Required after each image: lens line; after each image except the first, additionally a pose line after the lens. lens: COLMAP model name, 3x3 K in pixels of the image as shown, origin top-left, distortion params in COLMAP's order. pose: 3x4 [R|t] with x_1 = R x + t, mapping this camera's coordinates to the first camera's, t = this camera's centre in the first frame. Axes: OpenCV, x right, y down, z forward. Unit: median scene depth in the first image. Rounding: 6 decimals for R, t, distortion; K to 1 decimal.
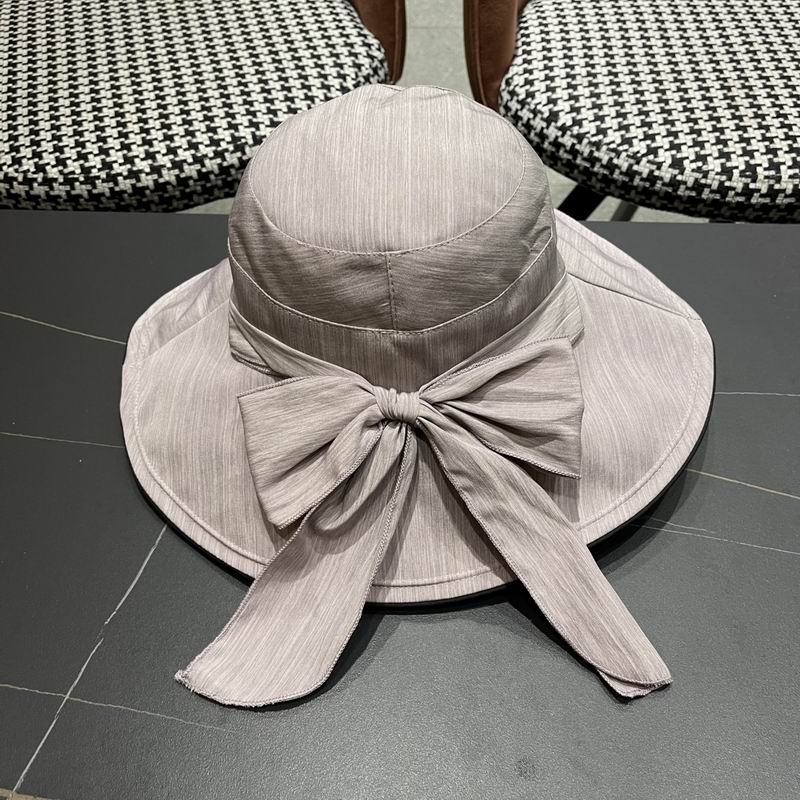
lens RADIAL K [[815.3, 0, 393.0], [0, 815.3, 407.8], [0, 0, 1]] dist [0.017256, 0.000000]
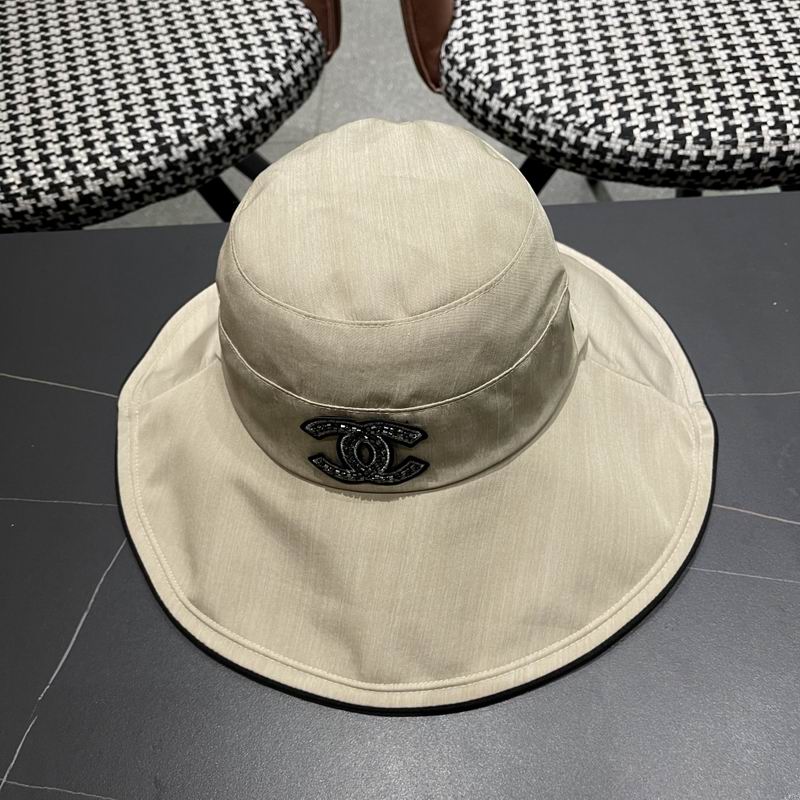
lens RADIAL K [[815.3, 0, 396.0], [0, 815.3, 404.2], [0, 0, 1]] dist [0.017256, 0.000000]
pose [[0.997019, -0.074831, -0.018793, 0.075254], [0.076209, 0.993164, 0.088417, -0.089853], [0.012048, -0.089586, 0.995906, 0.036043]]
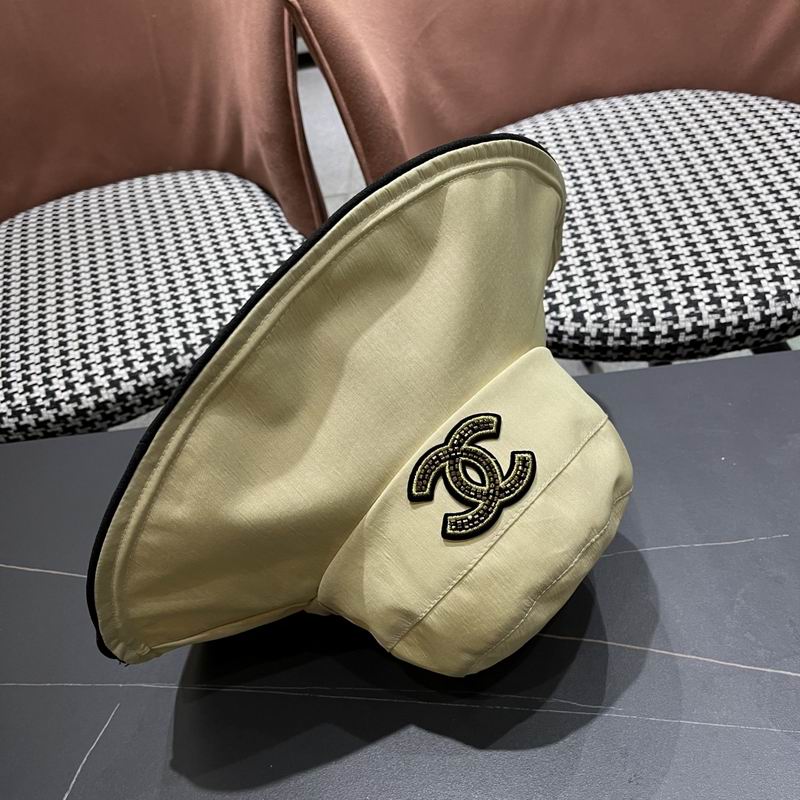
lens RADIAL K [[815.3, 0, 398.1], [0, 815.3, 408.5], [0, 0, 1]] dist [0.017256, 0.000000]
pose [[0.988821, -0.140090, -0.051069, 0.151148], [0.131317, 0.980410, -0.146805, -0.060283], [0.070635, 0.138458, 0.987846, -0.021730]]
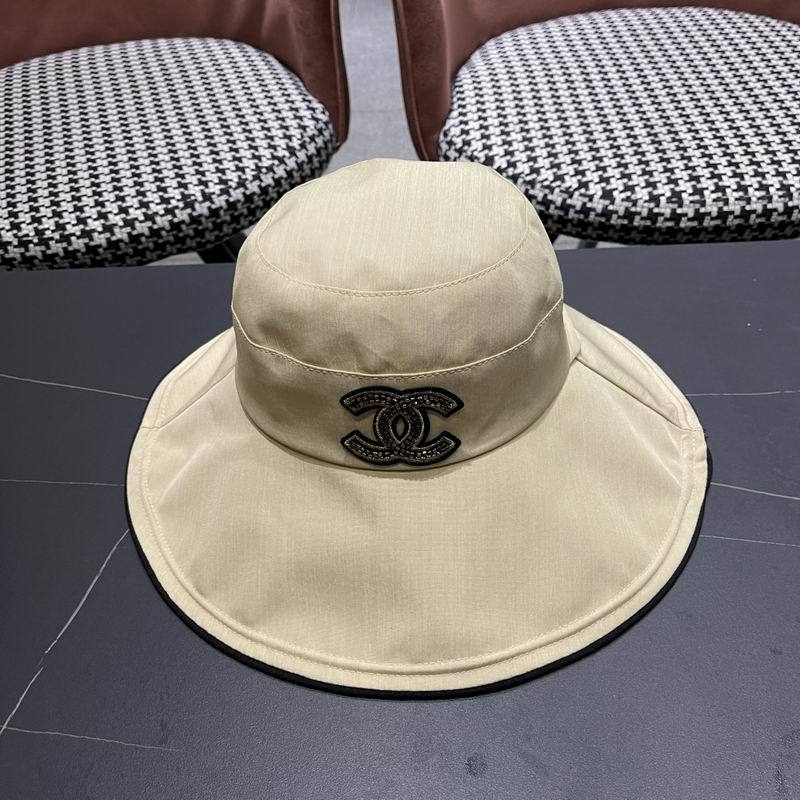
lens RADIAL K [[815.3, 0, 397.7], [0, 815.3, 406.2], [0, 0, 1]] dist [0.017256, 0.000000]
pose [[0.998137, -0.057690, 0.019875, 0.041230], [0.059488, 0.992524, -0.106569, 0.063005], [-0.013579, 0.107553, 0.994107, -0.007090]]
